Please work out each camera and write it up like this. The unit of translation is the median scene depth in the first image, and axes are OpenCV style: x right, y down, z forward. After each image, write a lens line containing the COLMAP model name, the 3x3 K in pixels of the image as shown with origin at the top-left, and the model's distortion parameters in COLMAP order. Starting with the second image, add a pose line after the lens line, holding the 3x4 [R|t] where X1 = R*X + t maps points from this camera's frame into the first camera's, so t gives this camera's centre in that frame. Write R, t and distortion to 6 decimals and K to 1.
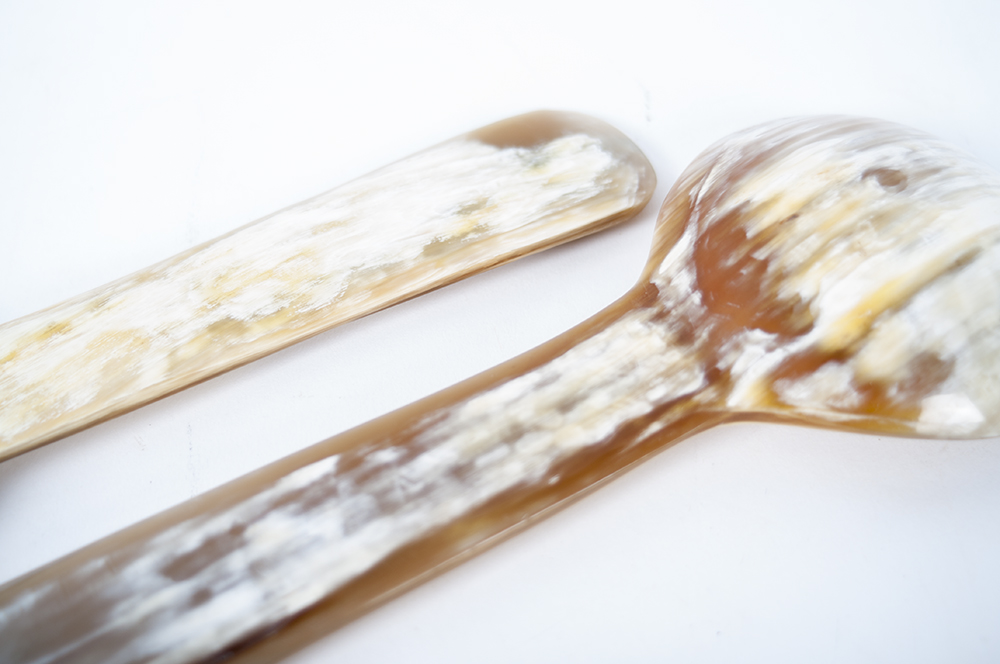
lens RADIAL K [[1321.4, 0, 500.0], [0, 1321.4, 332.0], [0, 0, 1]] dist [-0.182850, 0.014105]
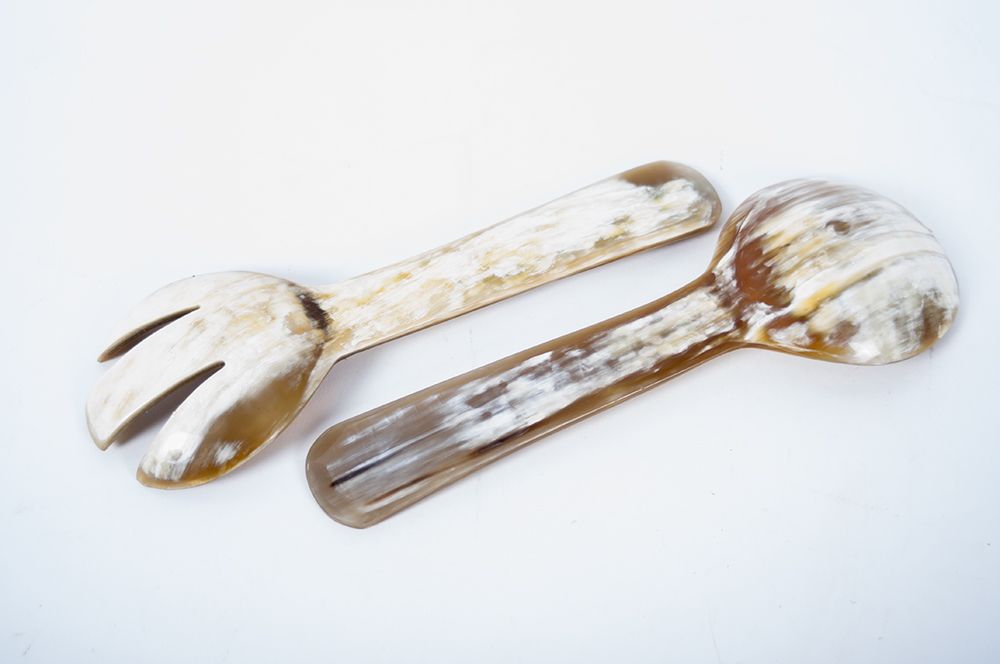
lens RADIAL K [[1321.4, 0, 500.0], [0, 1321.4, 332.0], [0, 0, 1]] dist [-0.182850, 0.014105]
pose [[0.995885, 0.065578, -0.062555, -0.073672], [-0.058663, 0.992569, 0.106608, -0.144241], [0.069081, -0.102499, 0.992331, -0.999350]]
